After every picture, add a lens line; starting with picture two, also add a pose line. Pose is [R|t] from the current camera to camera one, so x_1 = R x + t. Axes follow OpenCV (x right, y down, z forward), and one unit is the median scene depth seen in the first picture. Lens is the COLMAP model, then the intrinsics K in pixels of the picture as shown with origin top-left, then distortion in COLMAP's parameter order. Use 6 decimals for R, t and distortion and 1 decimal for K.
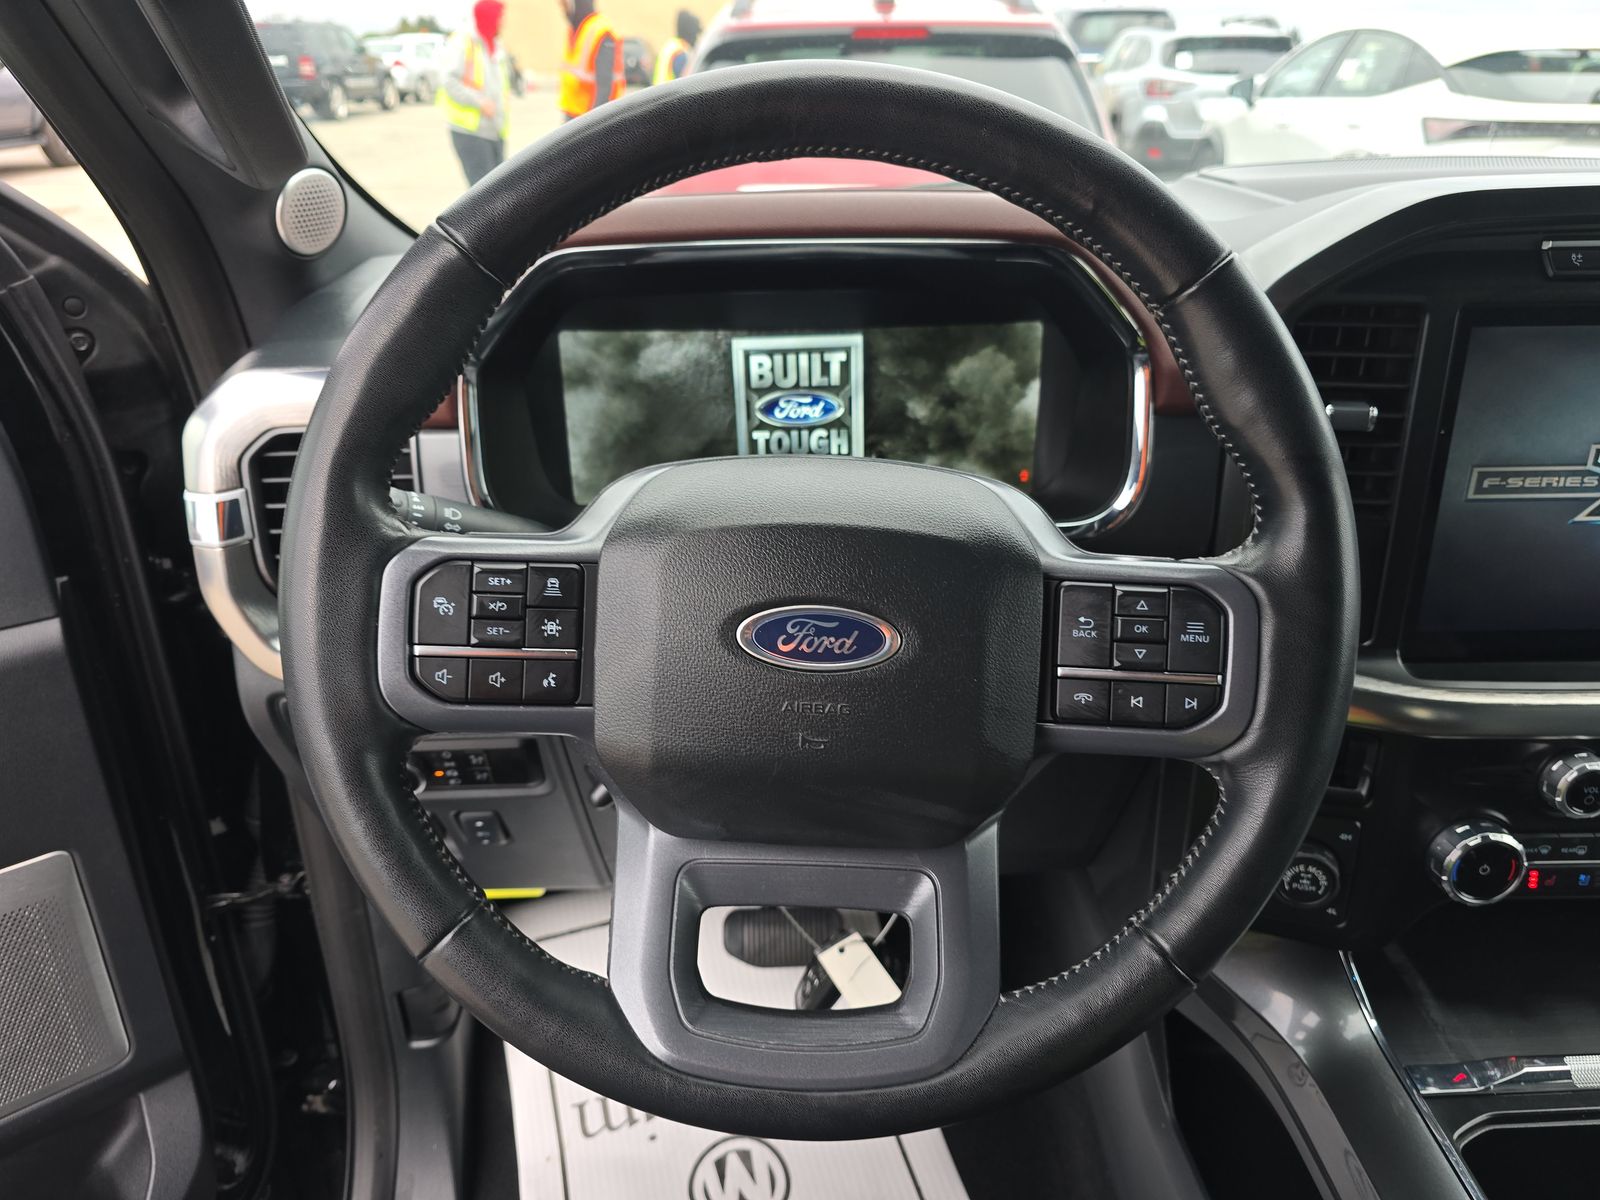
lens RADIAL K [[1075.2, 0, 800.0], [0, 1075.2, 600.0], [0, 0, 1]] dist [0.072328, -0.078011]
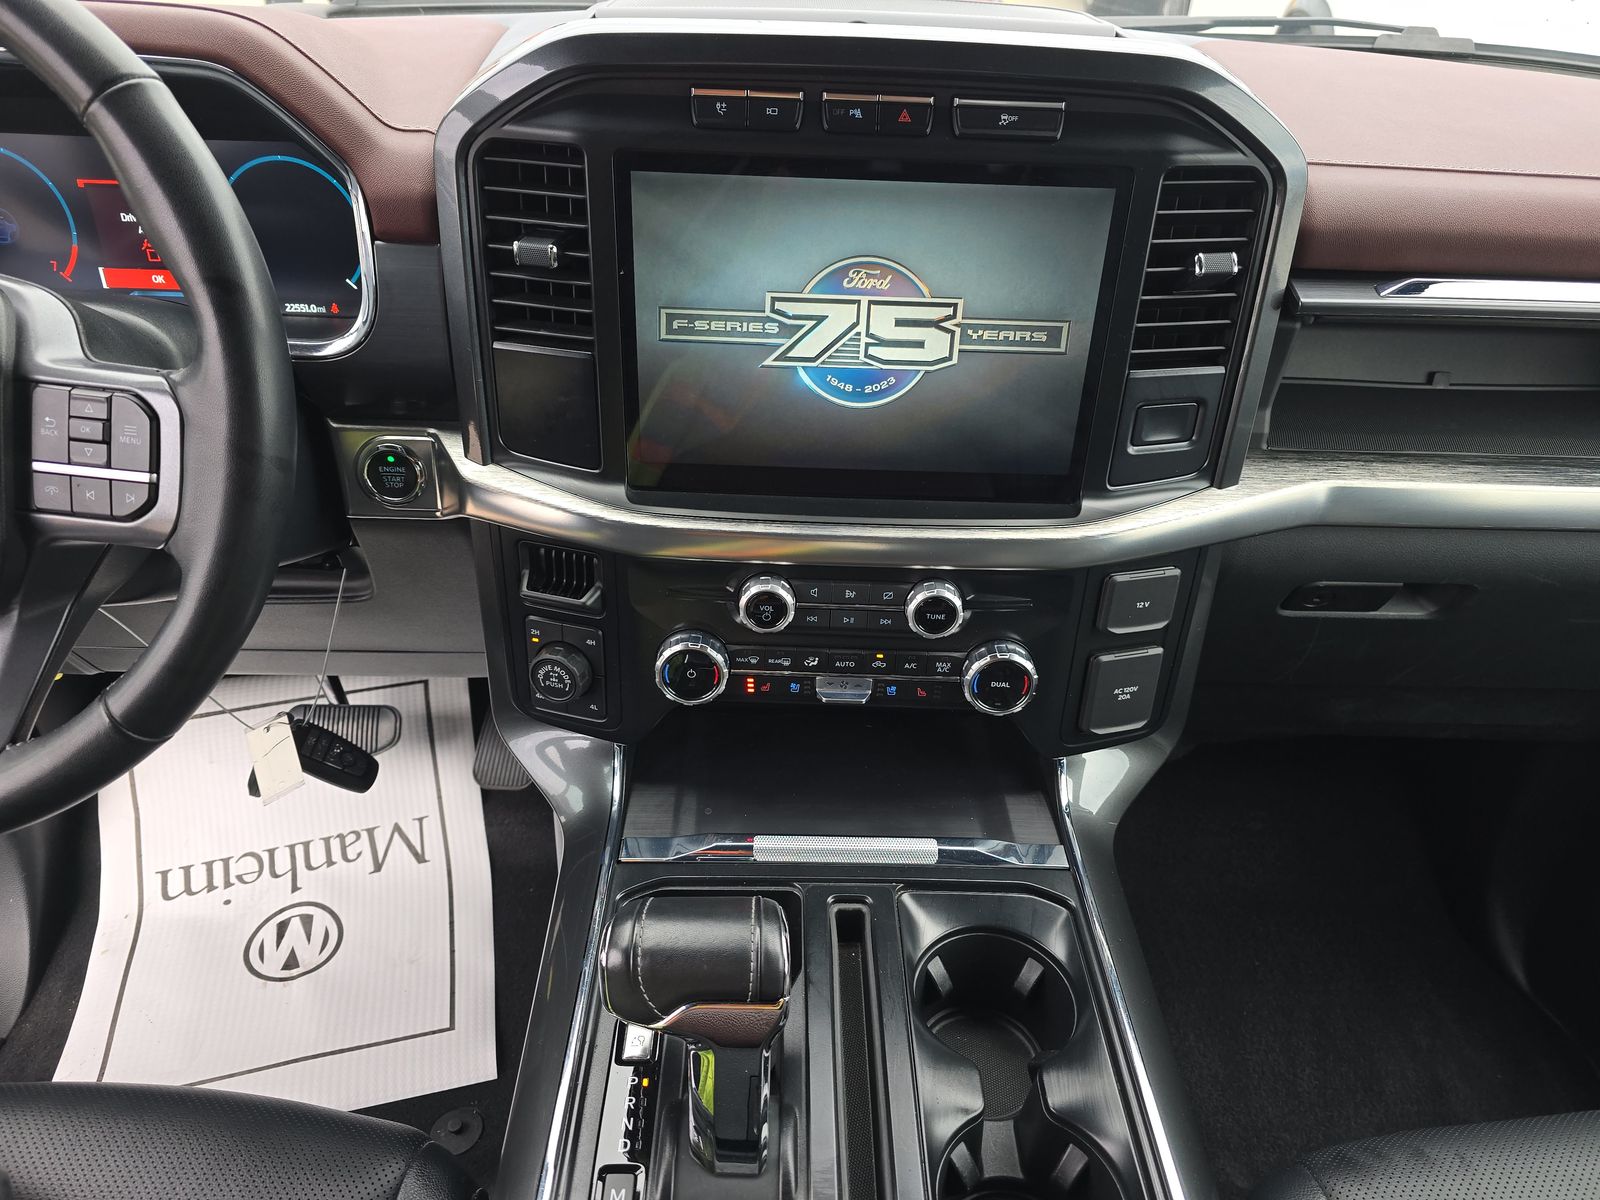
lens RADIAL K [[1075.2, 0, 800.0], [0, 1075.2, 600.0], [0, 0, 1]] dist [0.072328, -0.078011]
pose [[0.998848, 0.044983, 0.016729, 0.744834], [-0.046955, 0.988061, 0.146736, 0.000273], [-0.009928, -0.147352, 0.989034, -0.104672]]
